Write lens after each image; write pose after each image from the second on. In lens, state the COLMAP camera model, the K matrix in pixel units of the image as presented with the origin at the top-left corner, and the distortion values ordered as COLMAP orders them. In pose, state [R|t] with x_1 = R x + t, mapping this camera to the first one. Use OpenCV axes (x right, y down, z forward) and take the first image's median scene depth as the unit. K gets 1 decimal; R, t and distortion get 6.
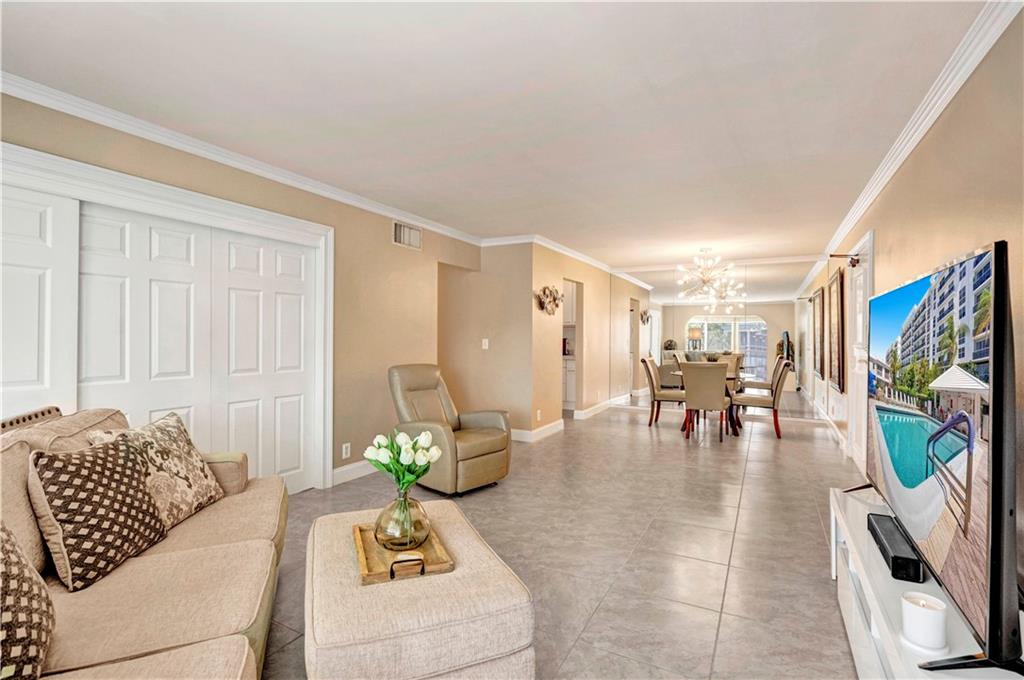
lens RADIAL K [[478.4, 0, 512.8], [0, 478.4, 332.9], [0, 0, 1]] dist [-0.010971, 0.002281]
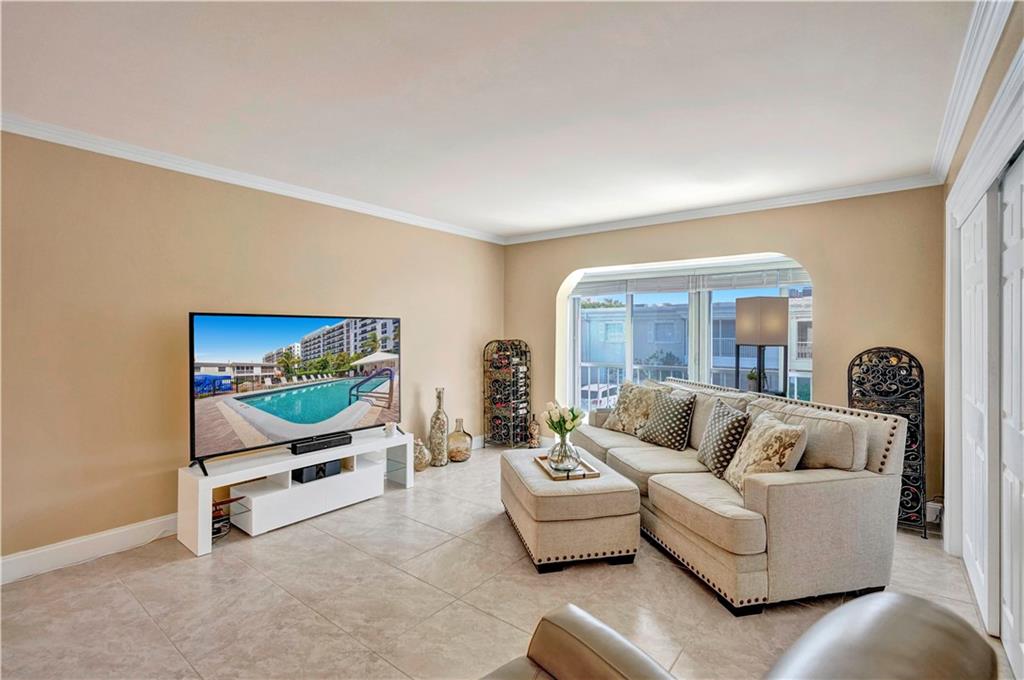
lens RADIAL K [[478.4, 0, 504.7], [0, 478.4, 335.6], [0, 0, 1]] dist [-0.010971, 0.002281]
pose [[-0.975291, 0.001344, 0.220920, -0.321164], [0.004899, 0.999867, 0.015545, -0.055615], [-0.220870, 0.016243, -0.975168, 3.220473]]
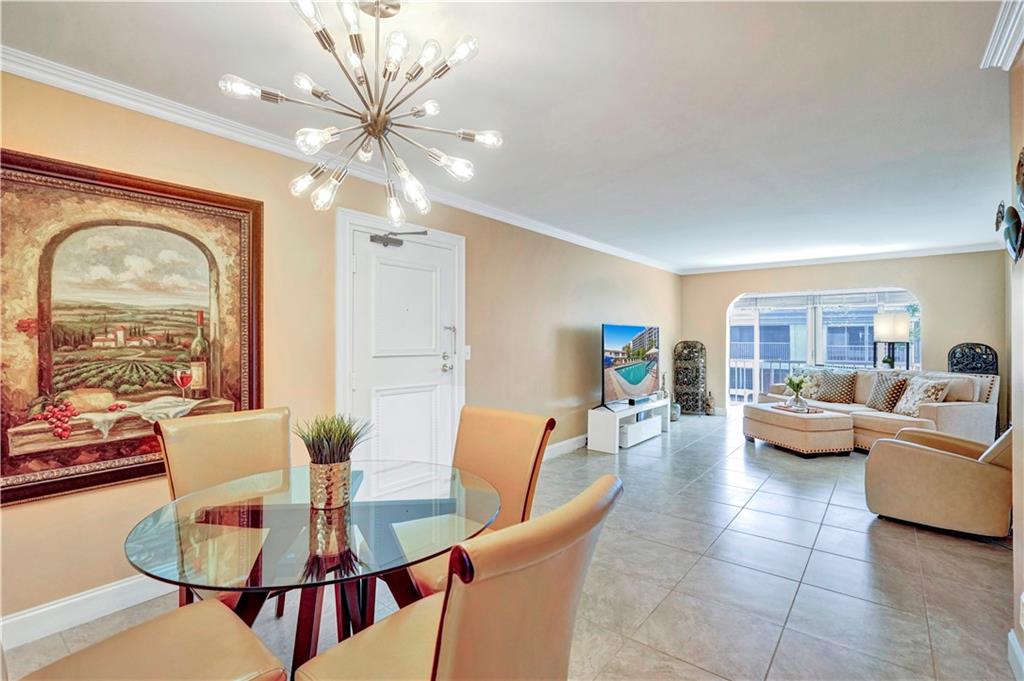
lens RADIAL K [[478.4, 0, 513.6], [0, 478.4, 338.5], [0, 0, 1]] dist [-0.010971, 0.002281]
pose [[-0.978219, 0.000812, 0.207574, 1.193200], [0.001524, 0.999993, 0.003269, -0.015388], [-0.207570, 0.003514, -0.978214, 5.102254]]
